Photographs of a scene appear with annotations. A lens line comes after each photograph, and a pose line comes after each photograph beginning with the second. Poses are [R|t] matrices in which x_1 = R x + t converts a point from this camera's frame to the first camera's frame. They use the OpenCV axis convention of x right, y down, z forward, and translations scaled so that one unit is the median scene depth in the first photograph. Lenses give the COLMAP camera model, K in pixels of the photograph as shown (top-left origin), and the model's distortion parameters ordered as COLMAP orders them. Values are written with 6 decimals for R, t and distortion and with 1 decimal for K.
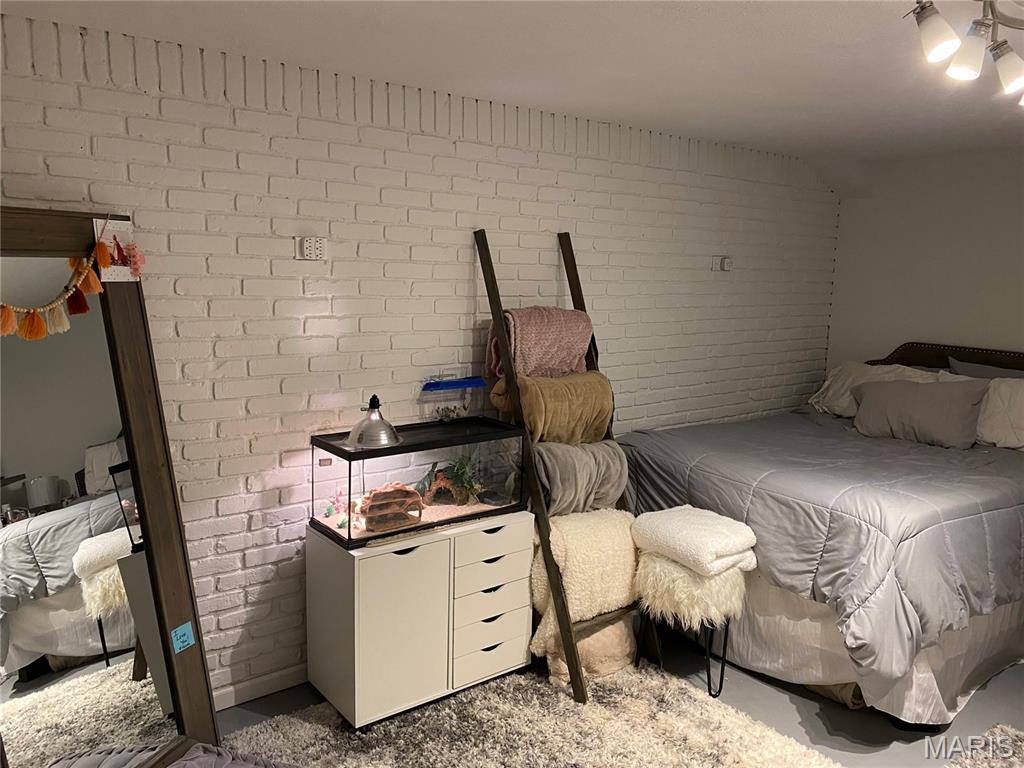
lens RADIAL K [[778.1, 0, 512.0], [0, 778.1, 384.0], [0, 0, 1]] dist [0.052469, -0.002499]
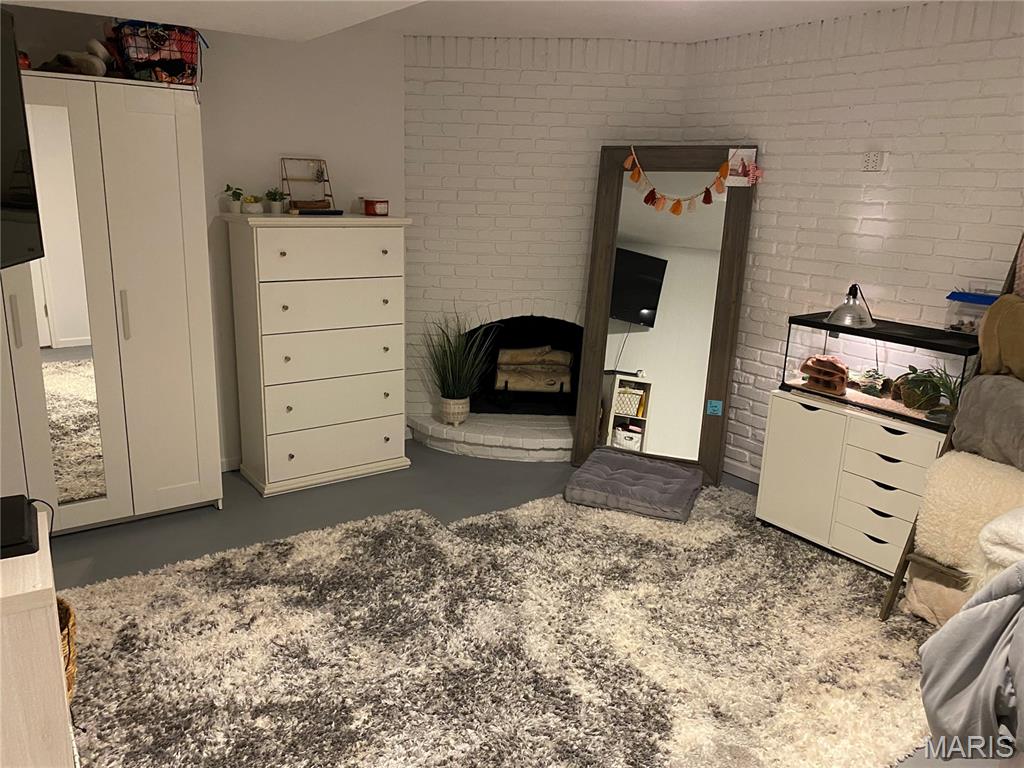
lens RADIAL K [[778.1, 0, 512.0], [0, 778.1, 384.0], [0, 0, 1]] dist [0.052469, -0.002499]
pose [[-0.041032, 0.233092, -0.971589, 1.039266], [-0.183925, 0.954028, 0.236647, -0.028565], [0.982084, 0.188409, 0.003726, 0.499808]]
